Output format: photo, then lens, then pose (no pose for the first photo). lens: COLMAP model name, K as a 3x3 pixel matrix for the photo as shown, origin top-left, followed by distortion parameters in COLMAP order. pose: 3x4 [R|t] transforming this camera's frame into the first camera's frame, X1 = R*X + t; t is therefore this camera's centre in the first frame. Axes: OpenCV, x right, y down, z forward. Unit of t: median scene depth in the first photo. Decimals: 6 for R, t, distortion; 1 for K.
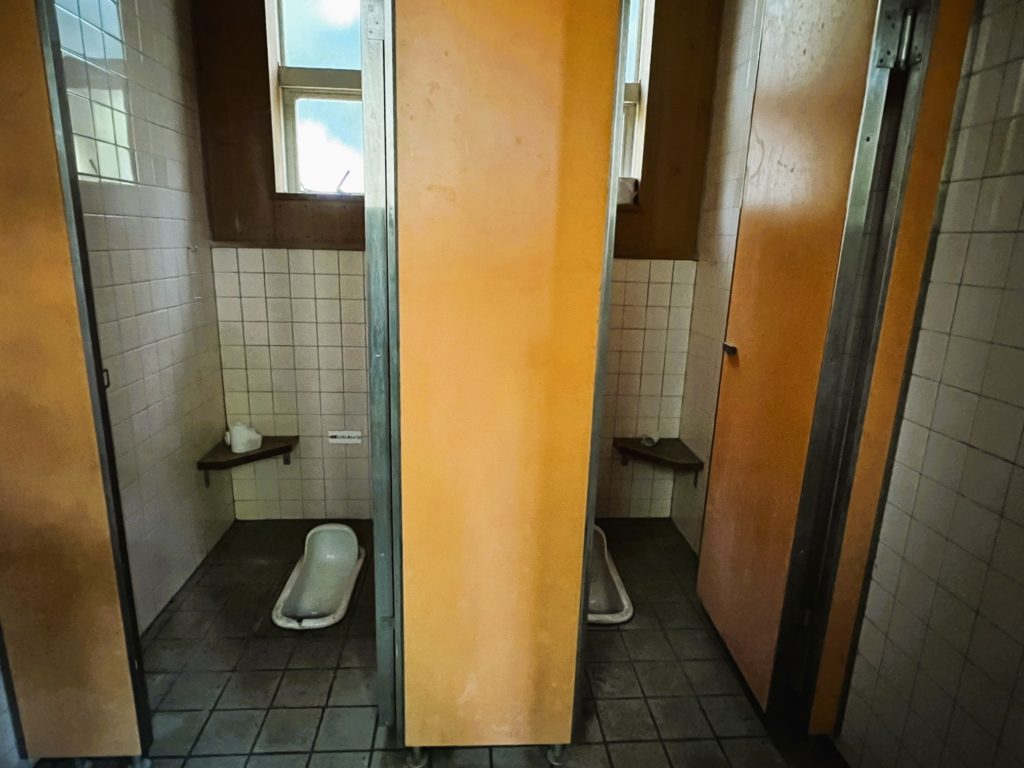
lens RADIAL K [[610.3, 0, 510.7], [0, 610.3, 385.8], [0, 0, 1]] dist [-0.004041, -0.000720]
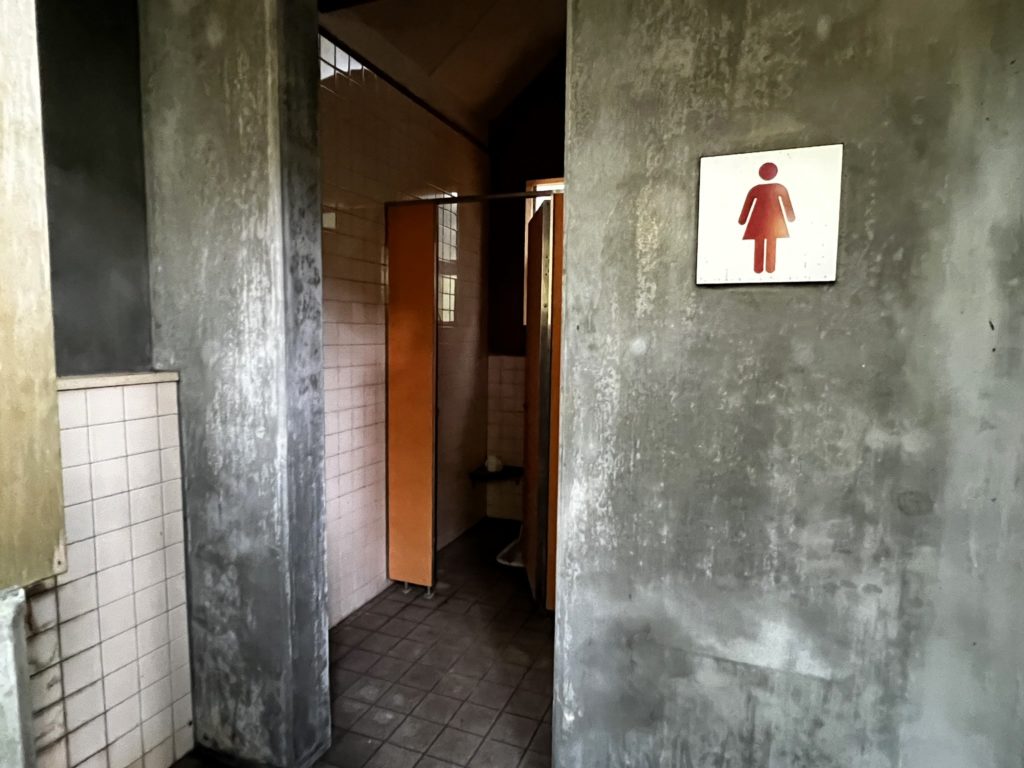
lens RADIAL K [[610.3, 0, 511.2], [0, 610.3, 386.9], [0, 0, 1]] dist [-0.004041, -0.000720]
pose [[0.906799, 0.023646, -0.420900, 0.363918], [-0.093688, 0.984761, -0.146519, 0.135510], [0.411022, 0.172297, 0.895196, -0.623940]]
